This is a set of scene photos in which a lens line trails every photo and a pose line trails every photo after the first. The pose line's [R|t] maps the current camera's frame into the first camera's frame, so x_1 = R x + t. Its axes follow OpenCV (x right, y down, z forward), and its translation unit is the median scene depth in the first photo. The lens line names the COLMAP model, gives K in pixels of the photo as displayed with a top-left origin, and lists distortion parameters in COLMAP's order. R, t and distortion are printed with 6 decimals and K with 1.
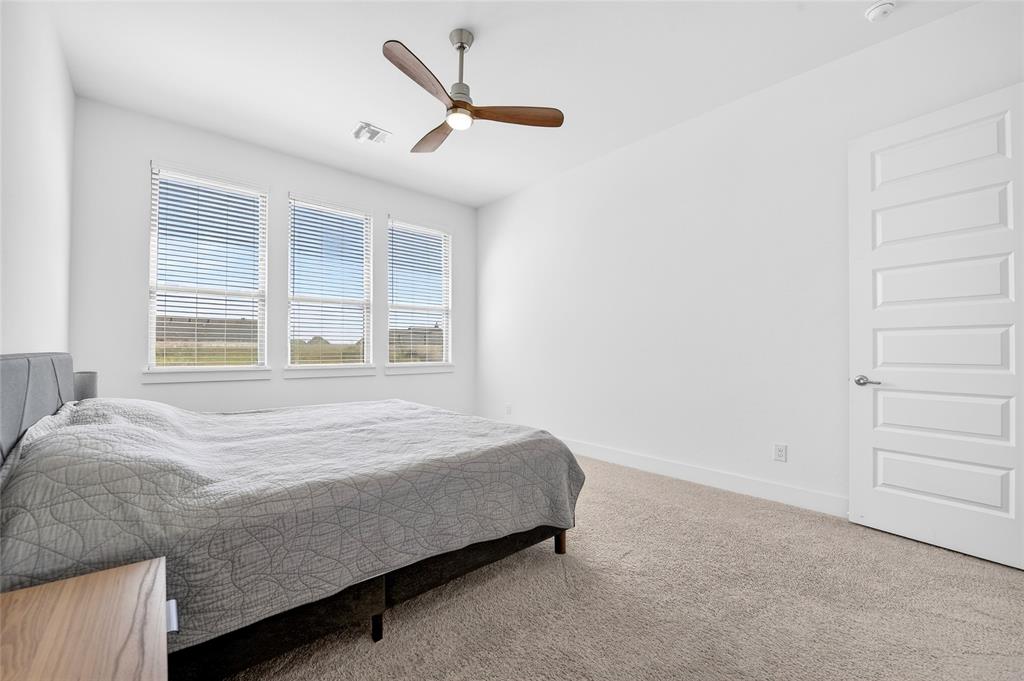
lens RADIAL K [[416.0, 0, 511.6], [0, 416.0, 346.6], [0, 0, 1]] dist [-0.001908, -0.000137]
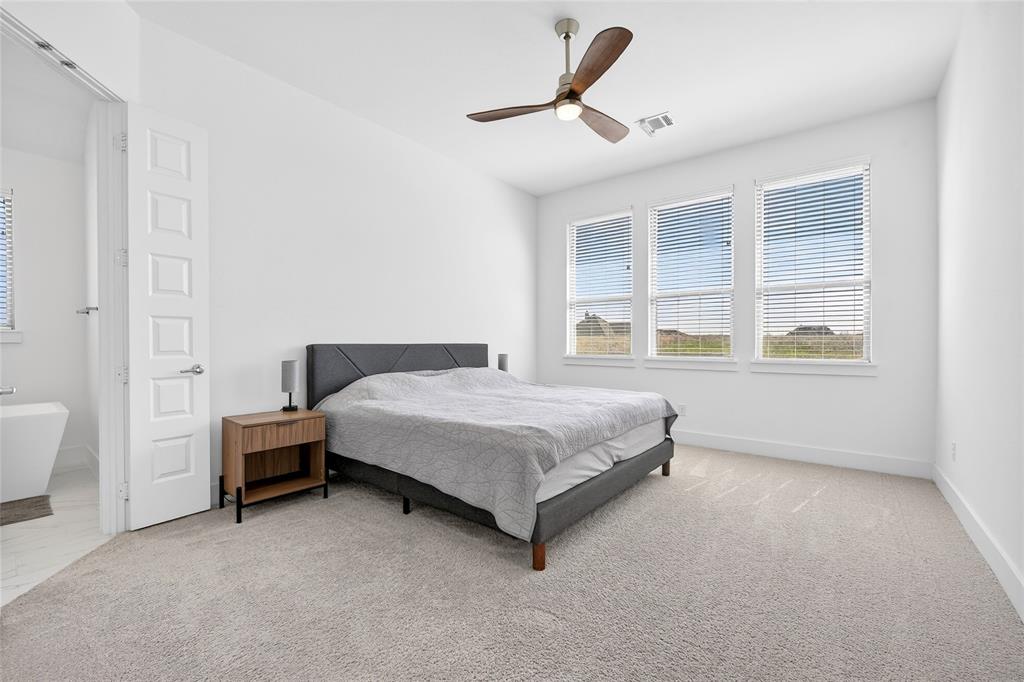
lens RADIAL K [[416.0, 0, 511.6], [0, 416.0, 347.1], [0, 0, 1]] dist [-0.001908, -0.000137]
pose [[0.167102, 0.009679, -0.985892, 0.401712], [0.004500, 0.999934, 0.010579, 0.006179], [0.985929, -0.006204, 0.167048, 0.330579]]
